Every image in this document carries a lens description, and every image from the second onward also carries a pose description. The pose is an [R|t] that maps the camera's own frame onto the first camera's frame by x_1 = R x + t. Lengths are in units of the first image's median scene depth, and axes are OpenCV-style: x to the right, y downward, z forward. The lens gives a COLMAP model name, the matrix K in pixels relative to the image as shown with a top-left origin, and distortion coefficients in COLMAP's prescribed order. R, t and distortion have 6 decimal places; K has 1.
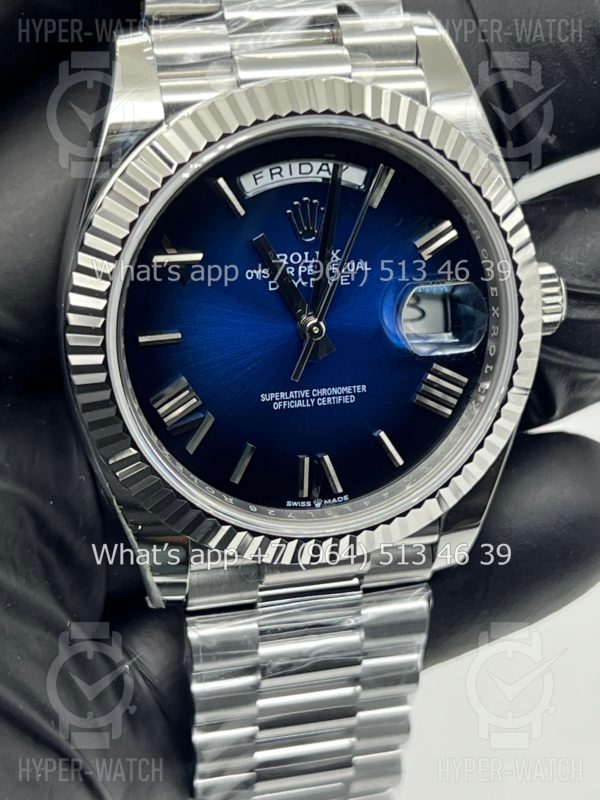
lens RADIAL K [[1903.0, 0, 300.5], [0, 1903.0, 400.2], [0, 0, 1]] dist [0.260481, 0.000000]
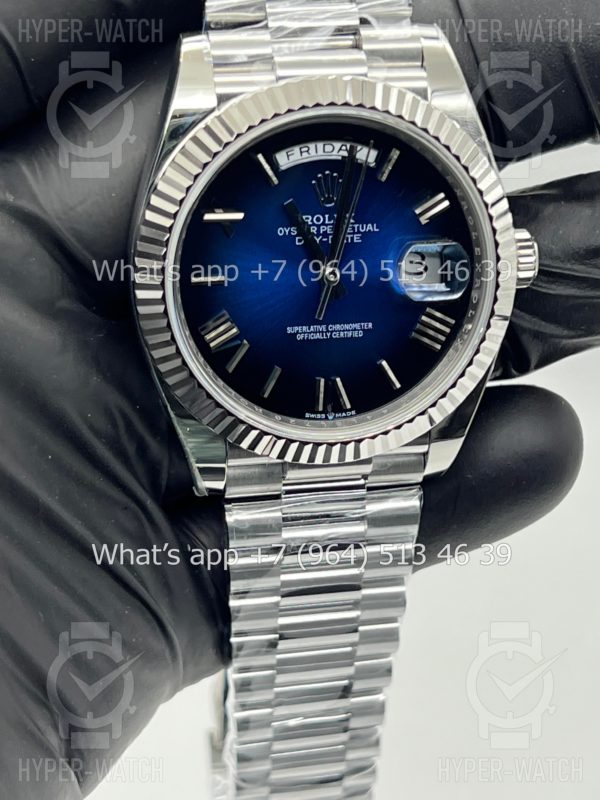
lens RADIAL K [[1903.0, 0, 305.2], [0, 1903.0, 402.3], [0, 0, 1]] dist [0.260481, 0.000000]
pose [[0.998239, 0.035780, -0.047313, 0.052008], [-0.034823, 0.999175, 0.020891, 0.019677], [0.048021, -0.019207, 0.998662, -0.255073]]
